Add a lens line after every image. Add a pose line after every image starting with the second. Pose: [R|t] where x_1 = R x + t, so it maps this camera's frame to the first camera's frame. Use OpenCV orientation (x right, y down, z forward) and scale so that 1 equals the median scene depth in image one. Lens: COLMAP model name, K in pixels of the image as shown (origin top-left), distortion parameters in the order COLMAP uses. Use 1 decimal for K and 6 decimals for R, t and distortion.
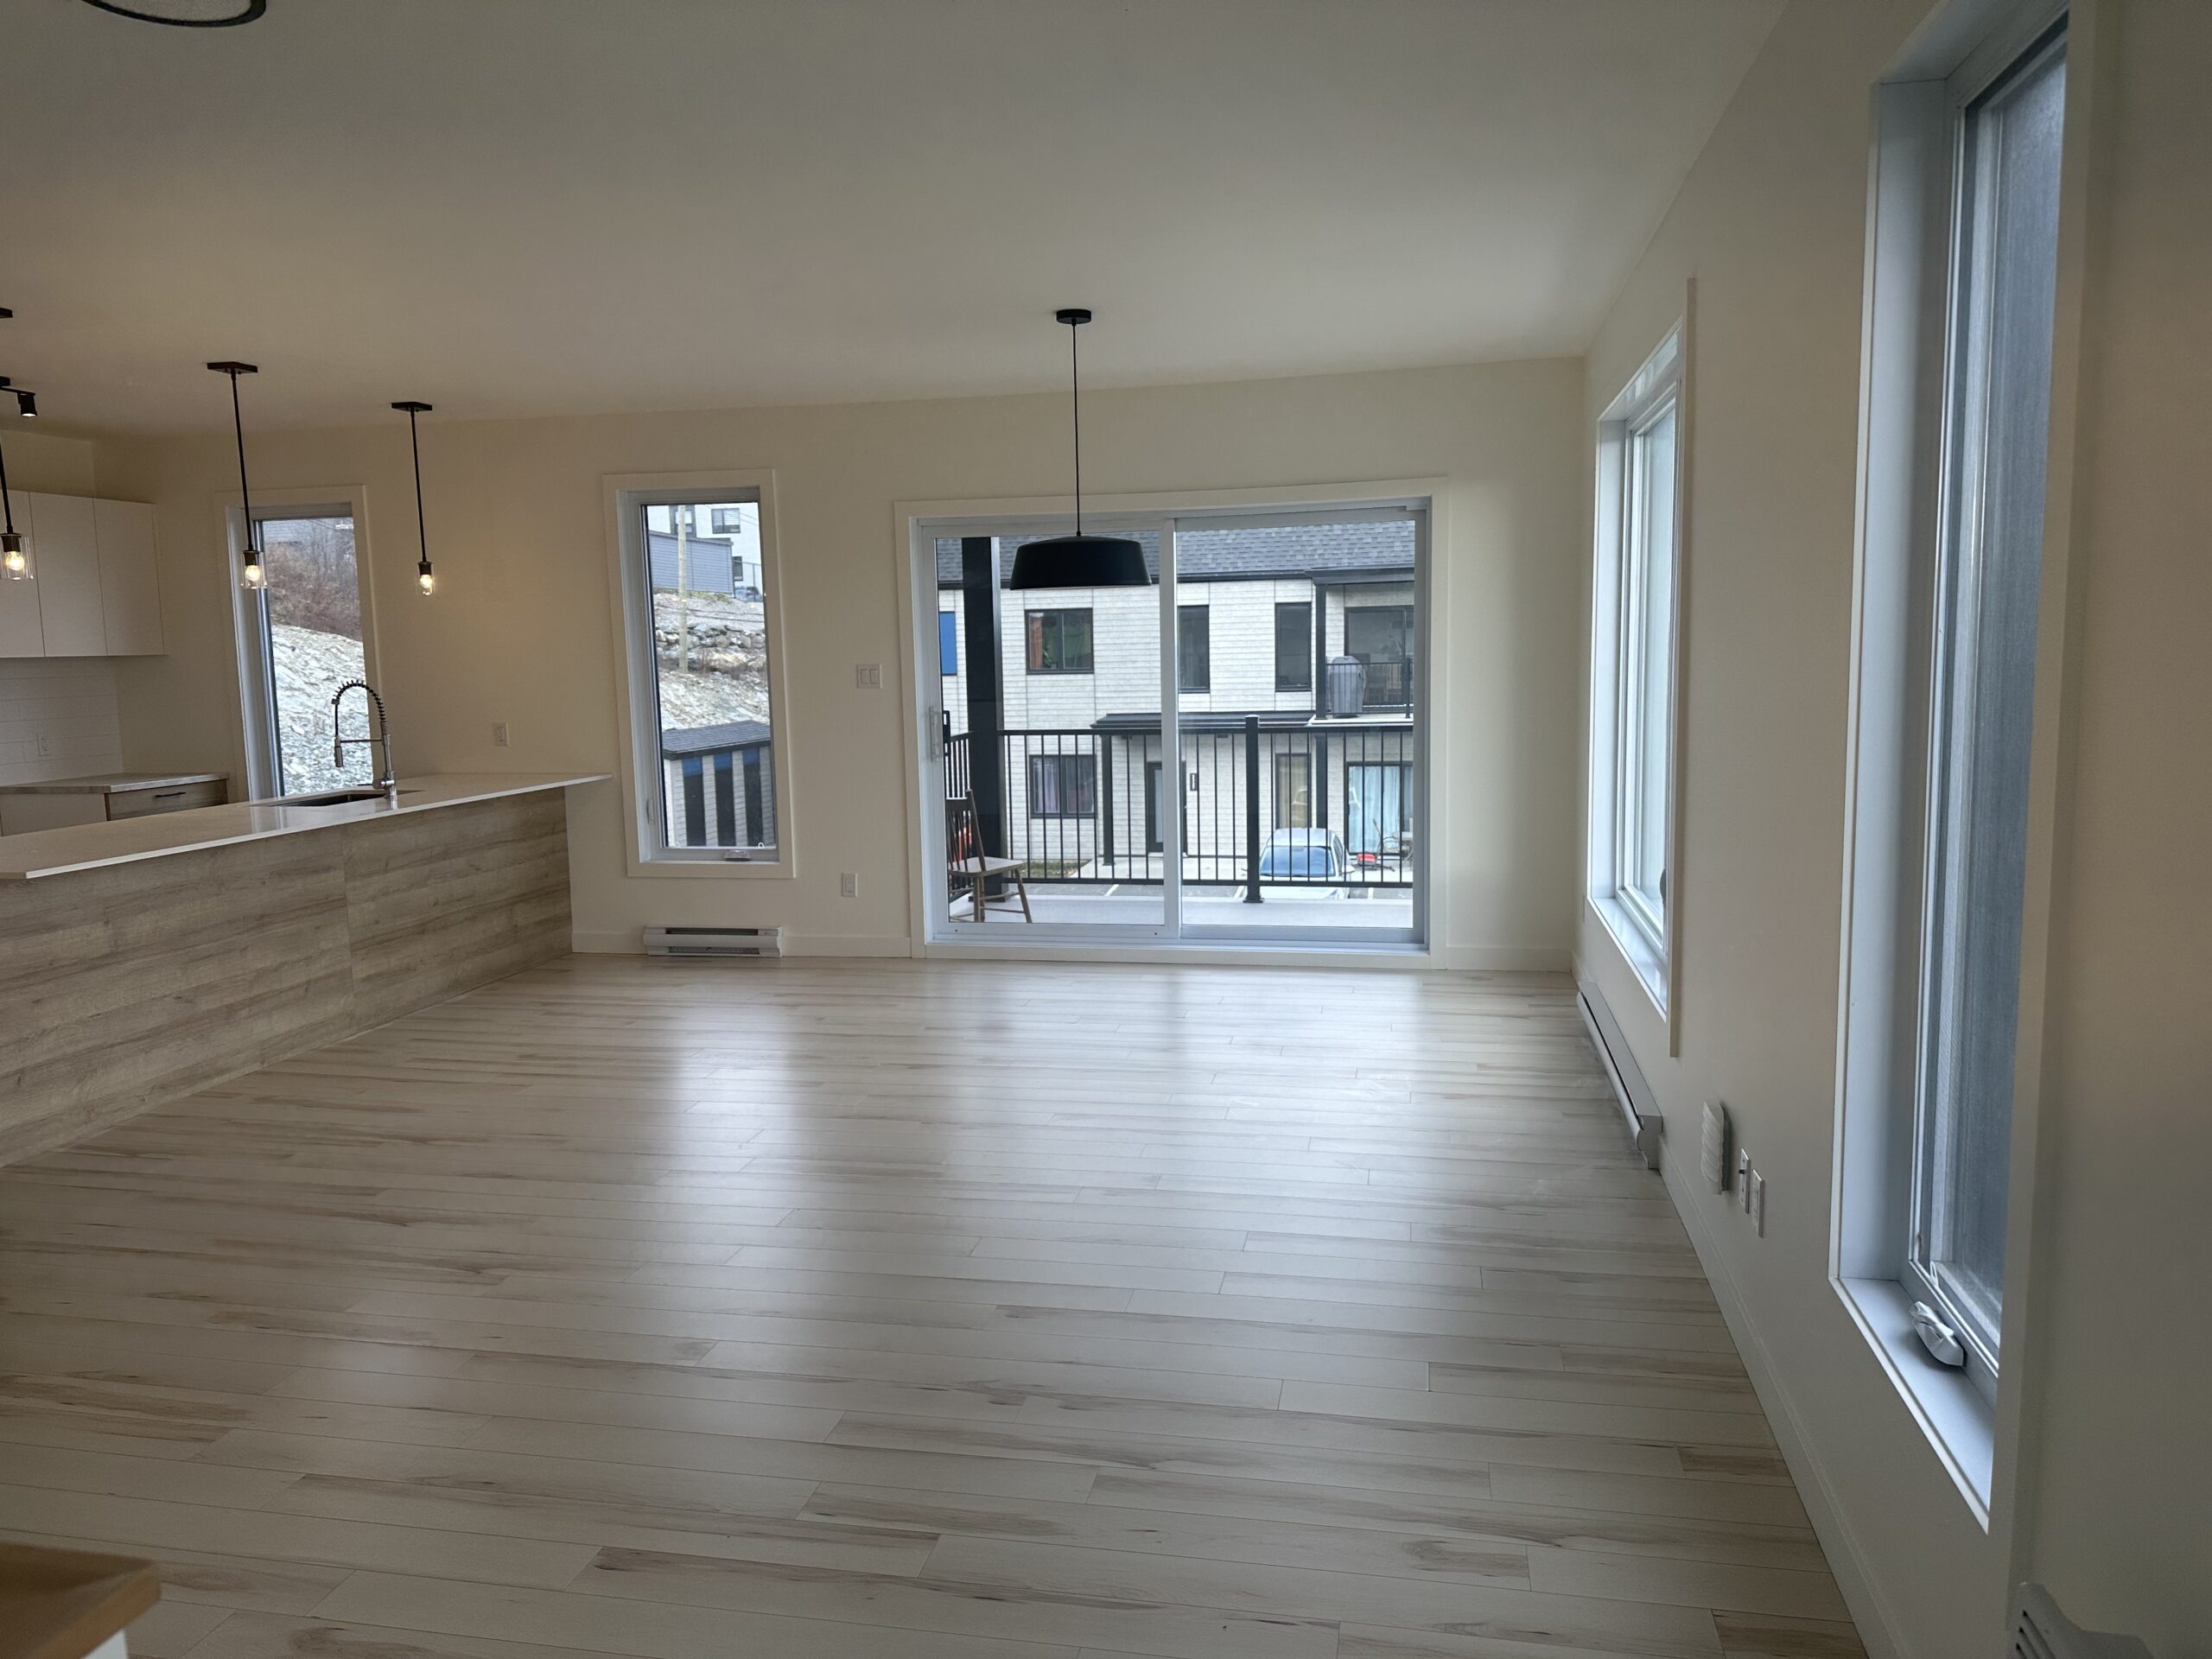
lens RADIAL K [[1565.1, 0, 1096.3], [0, 1565.1, 824.9], [0, 0, 1]] dist [0.103871, -0.141851]
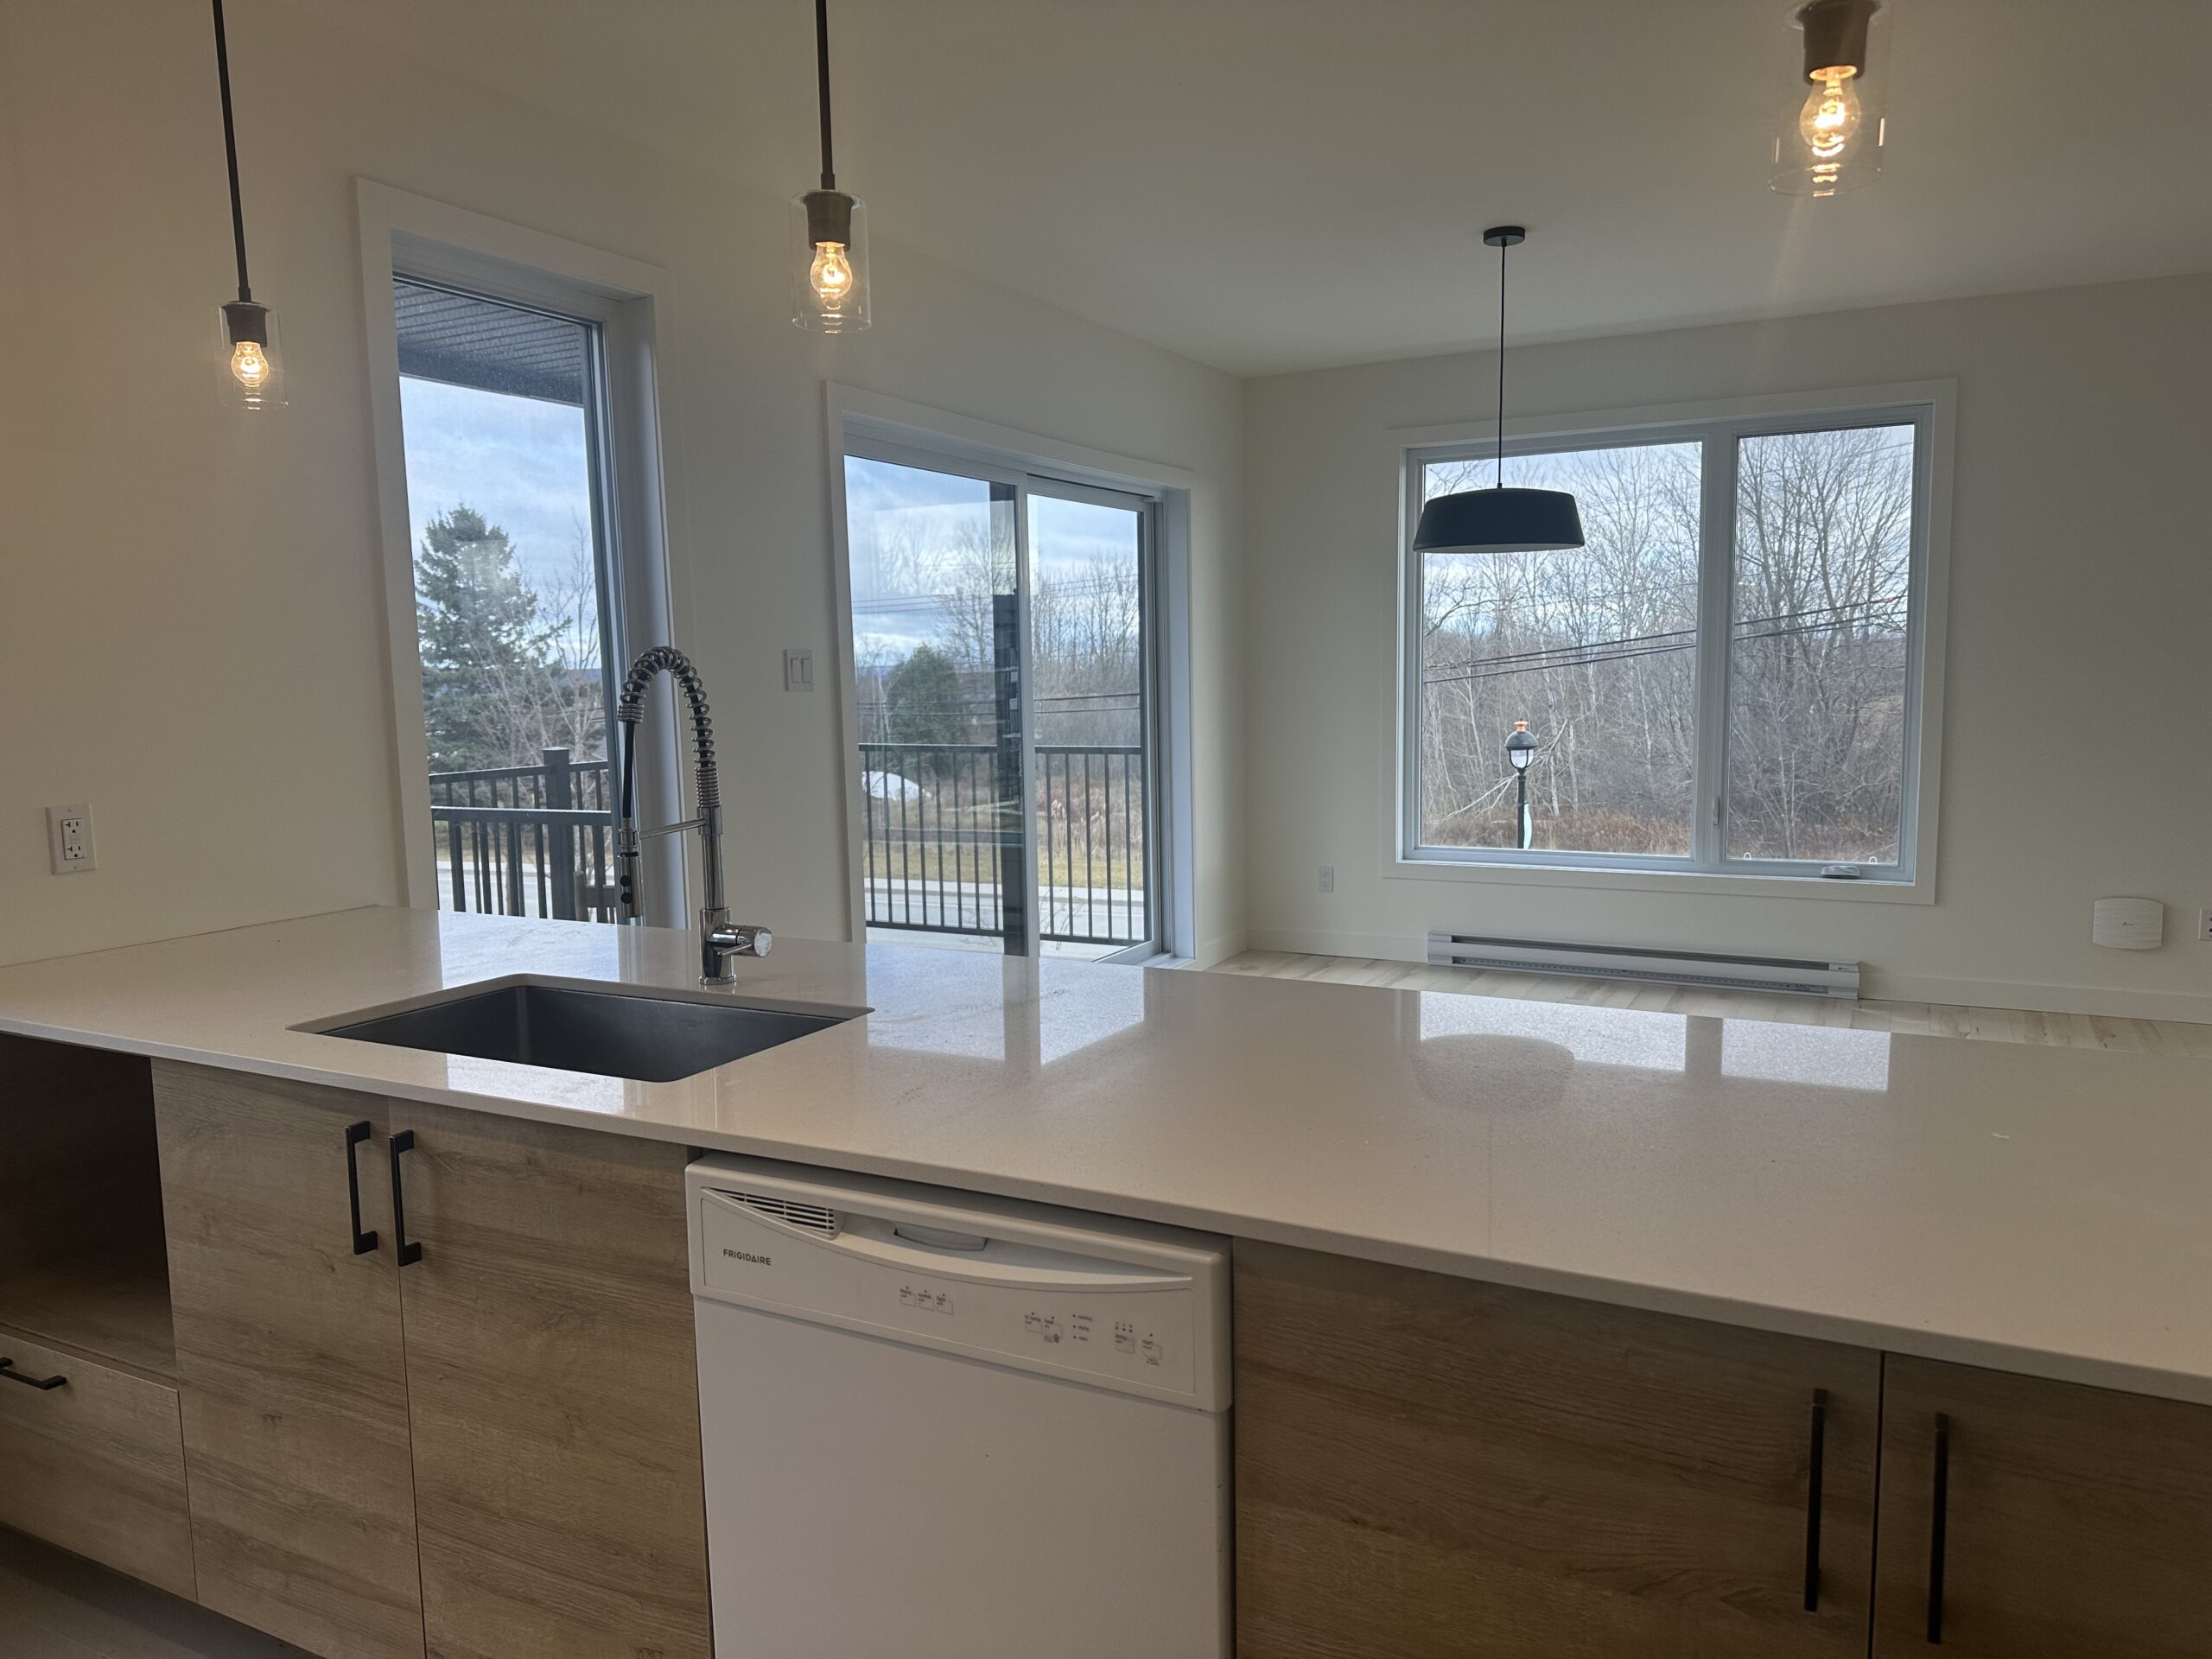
lens RADIAL K [[1546.4, 0, 1125.6], [0, 1546.4, 835.9], [0, 0, 1]] dist [0.157176, -0.267994]
pose [[0.257822, -0.089538, 0.962035, -0.163532], [0.122877, 0.990650, 0.059270, -0.012673], [-0.958347, 0.102931, 0.266413, 0.176180]]
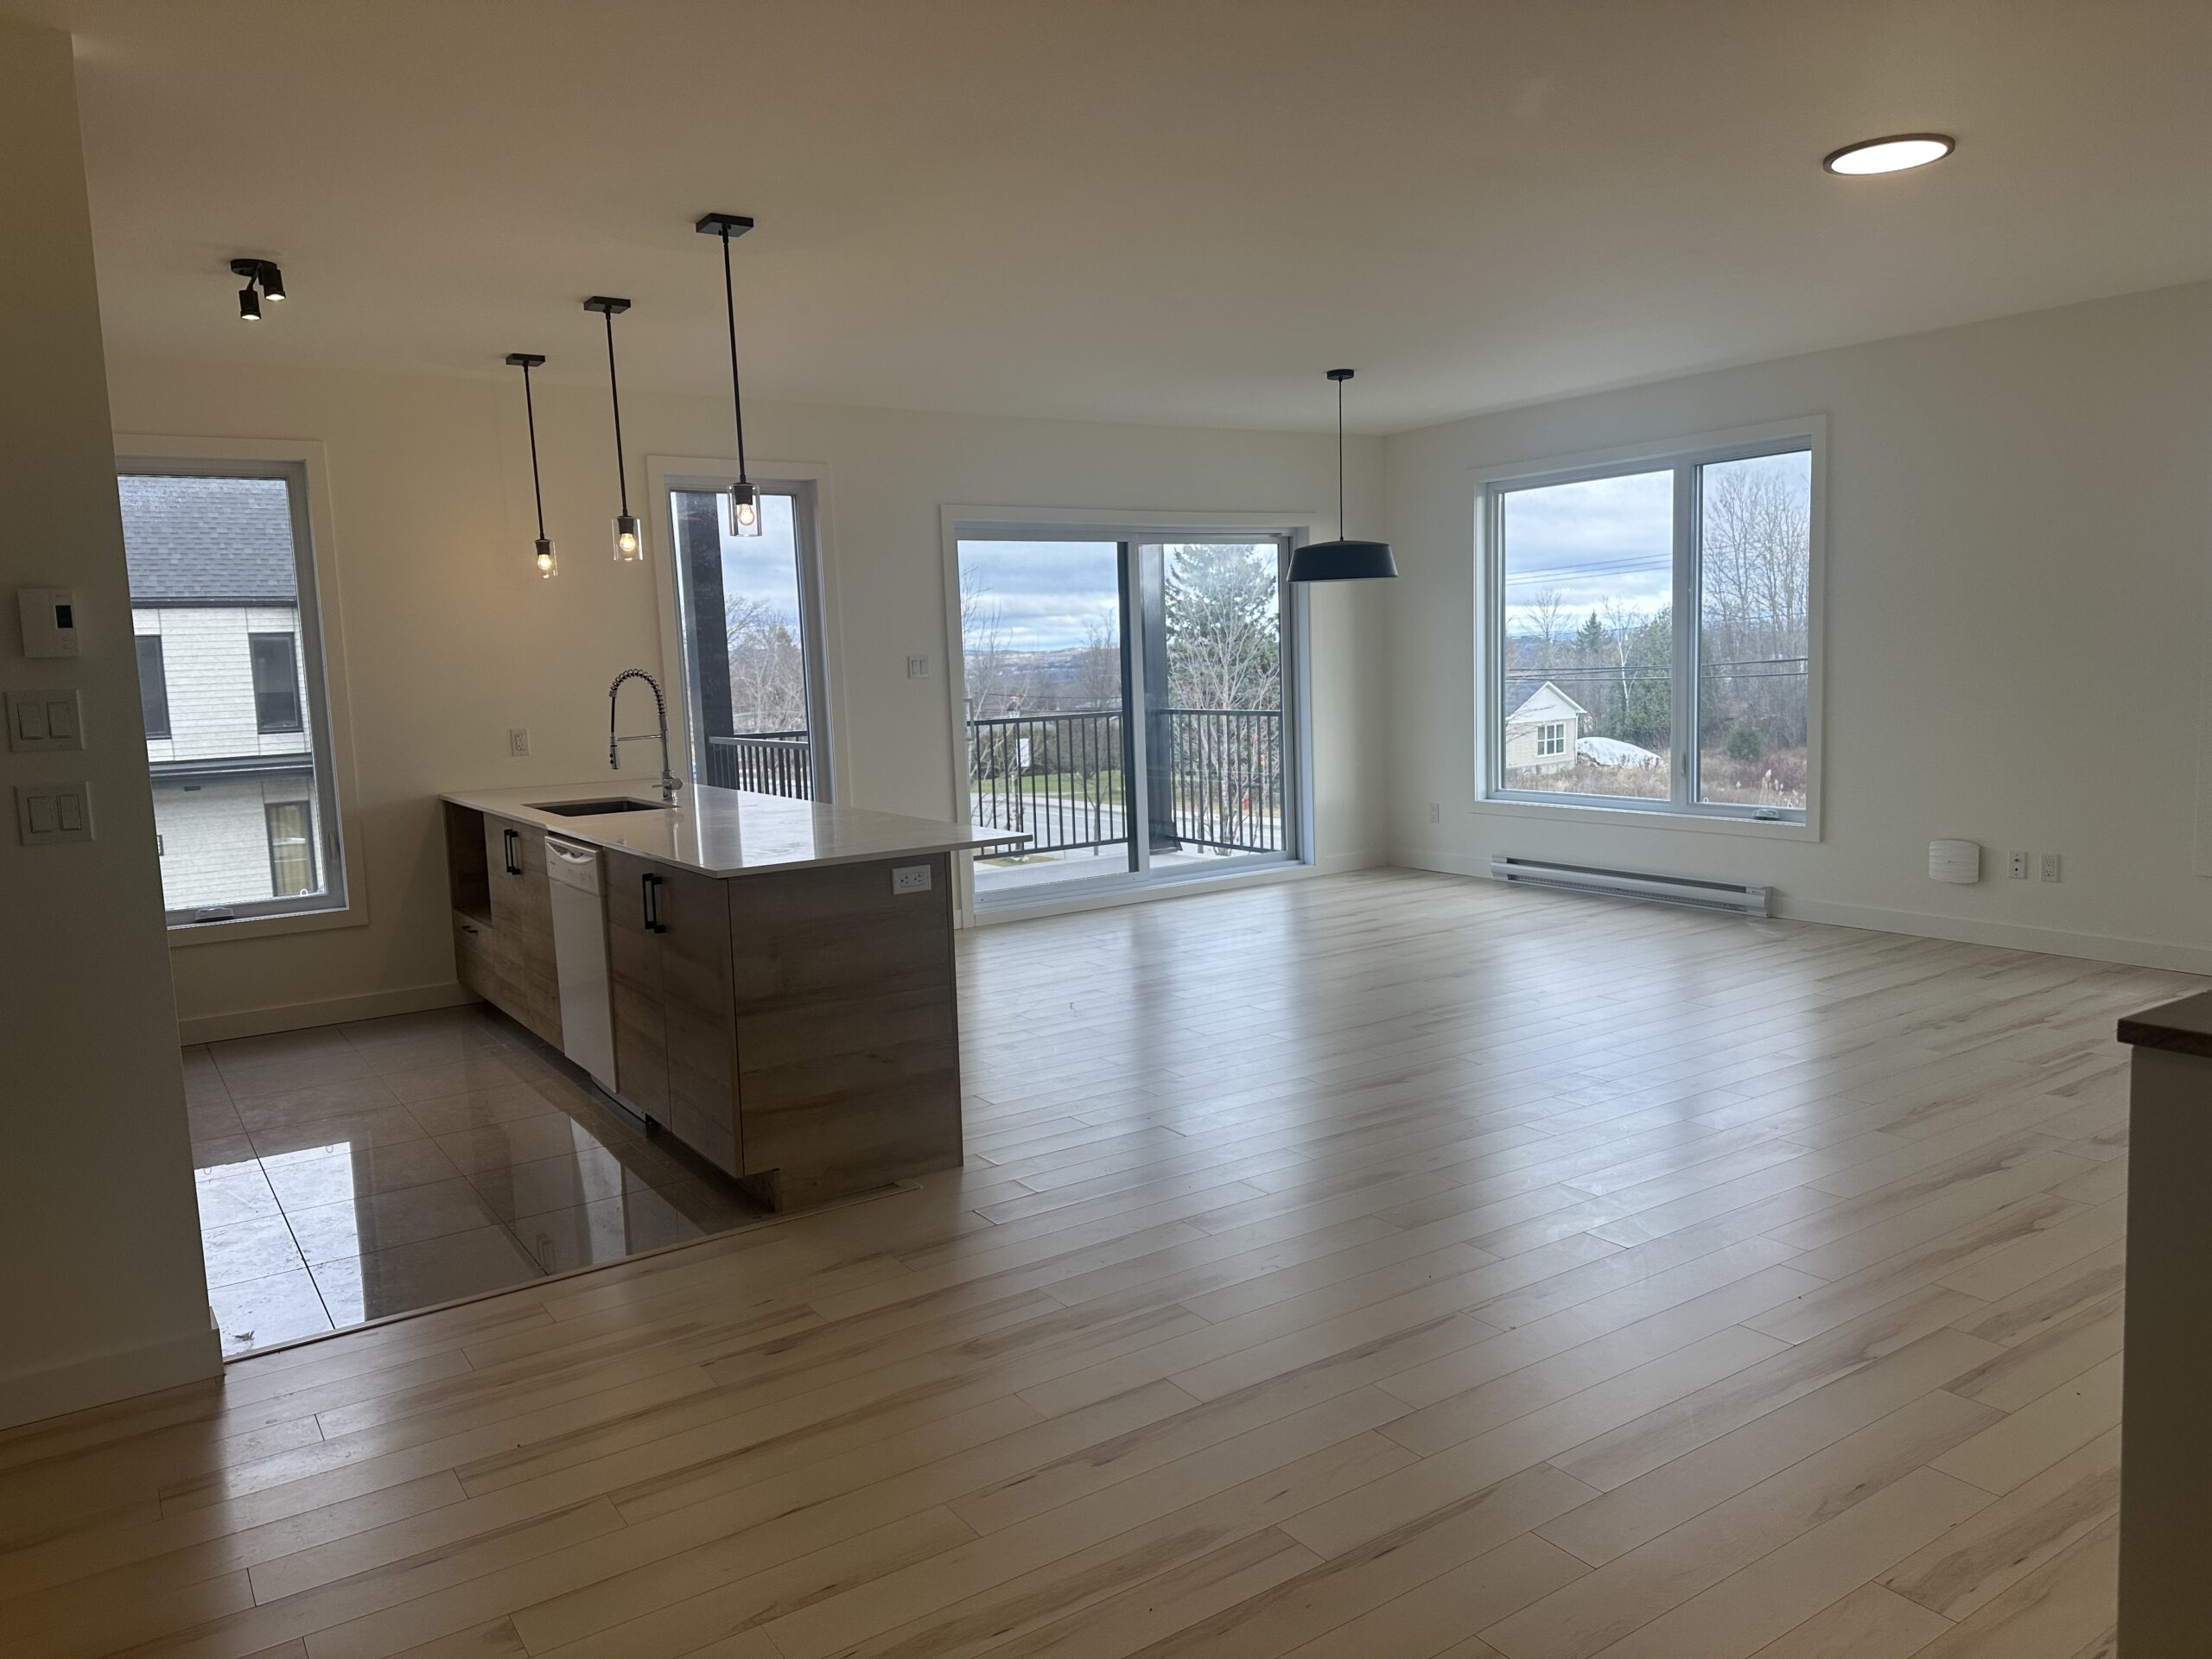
lens RADIAL K [[1565.1, 0, 1096.3], [0, 1565.1, 824.9], [0, 0, 1]] dist [0.103871, -0.141851]
pose [[0.697806, -0.082469, 0.711523, -0.197524], [0.103631, 0.994522, 0.013637, 0.002281], [-0.708750, 0.064219, 0.702530, 0.042976]]
